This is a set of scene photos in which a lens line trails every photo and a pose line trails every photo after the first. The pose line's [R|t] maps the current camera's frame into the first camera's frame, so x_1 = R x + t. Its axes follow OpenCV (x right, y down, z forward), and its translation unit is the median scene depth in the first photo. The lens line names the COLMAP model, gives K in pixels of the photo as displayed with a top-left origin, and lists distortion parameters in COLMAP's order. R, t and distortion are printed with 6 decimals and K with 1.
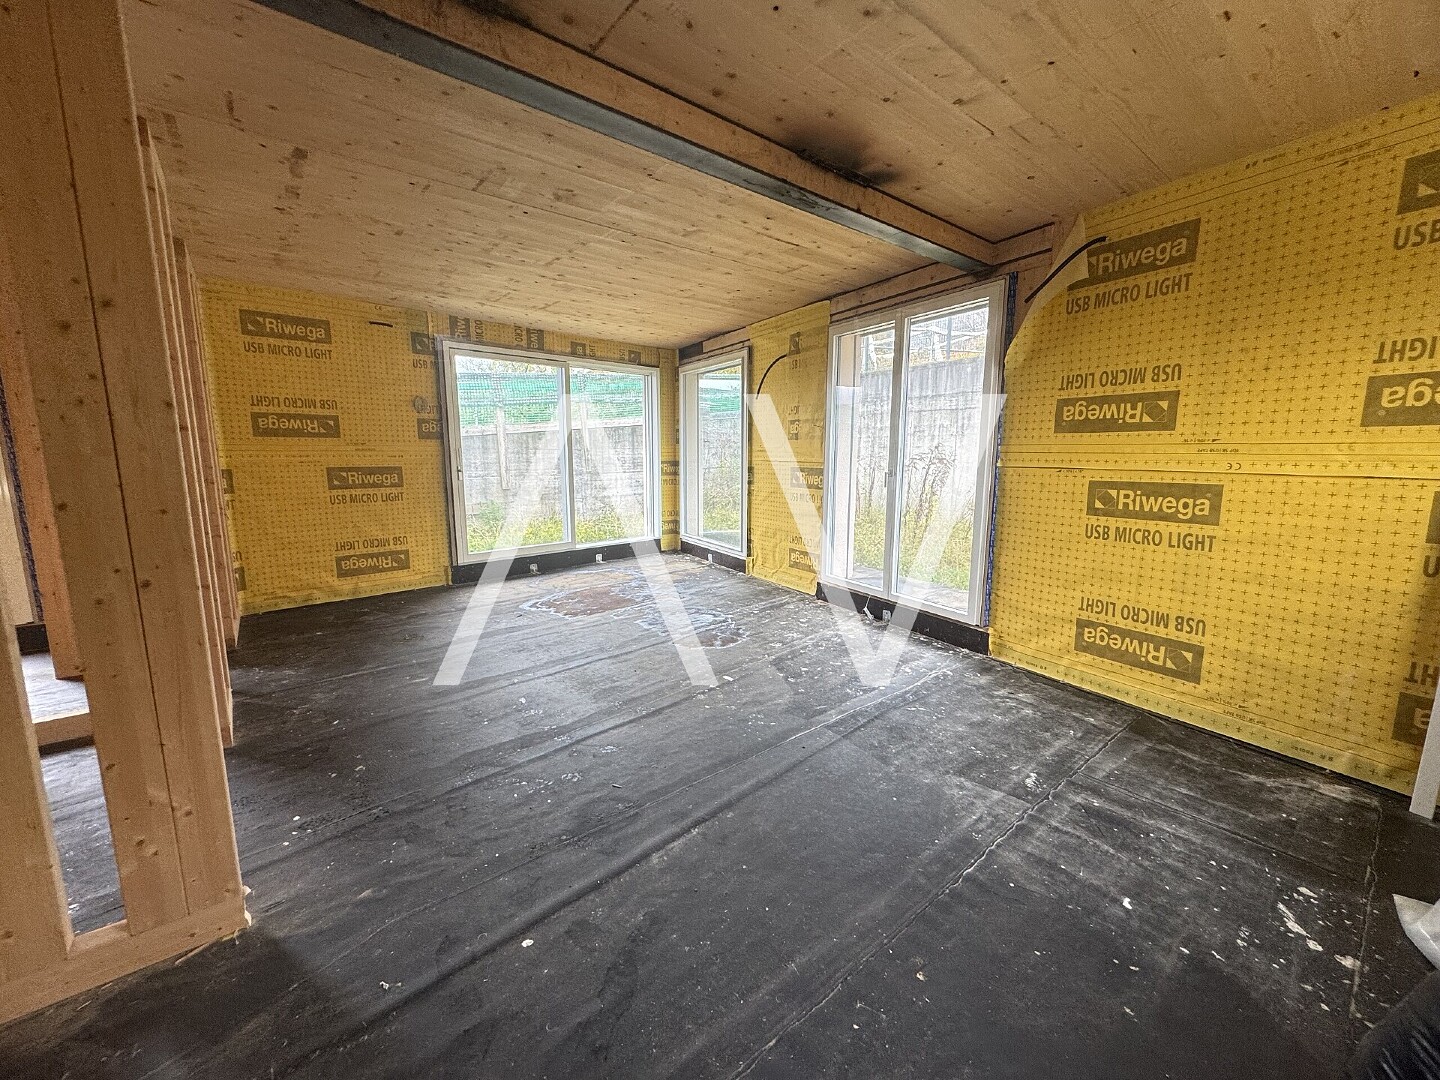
lens RADIAL K [[572.7, 0, 720.0], [0, 572.7, 540.0], [0, 0, 1]] dist [-0.002772, 0.000715]
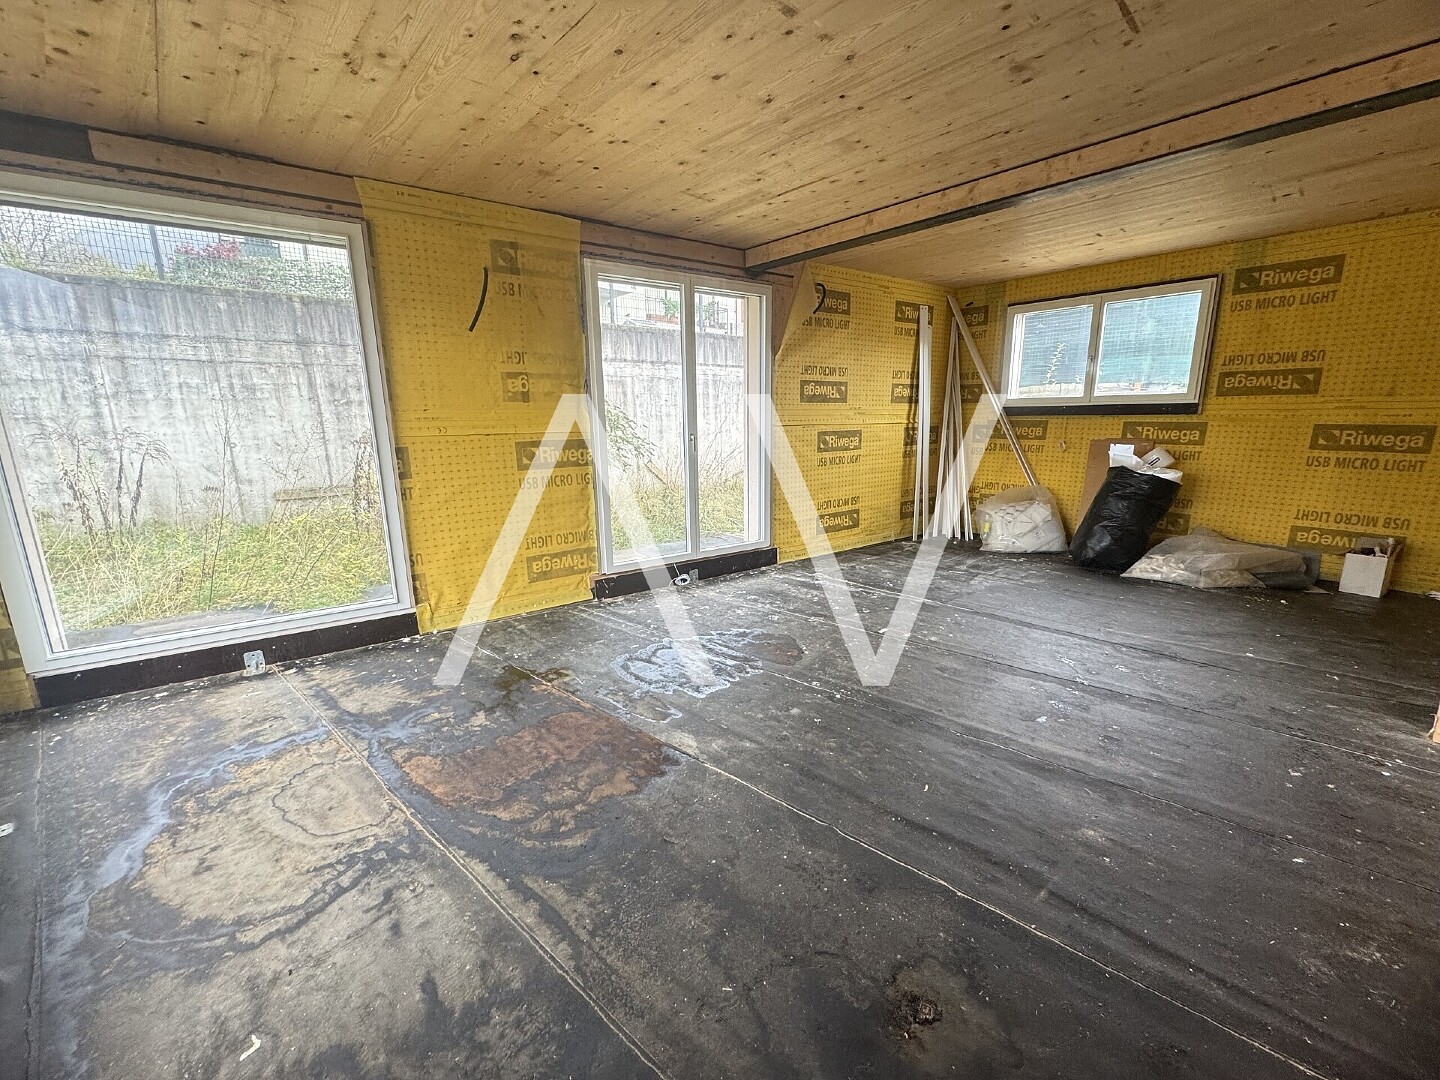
lens RADIAL K [[572.7, 0, 720.0], [0, 572.7, 540.0], [0, 0, 1]] dist [-0.002772, 0.000715]
pose [[-0.073024, -0.208646, 0.975261, -1.043668], [0.167676, 0.961384, 0.218232, -0.216849], [-0.983134, 0.179464, -0.035219, 1.423364]]
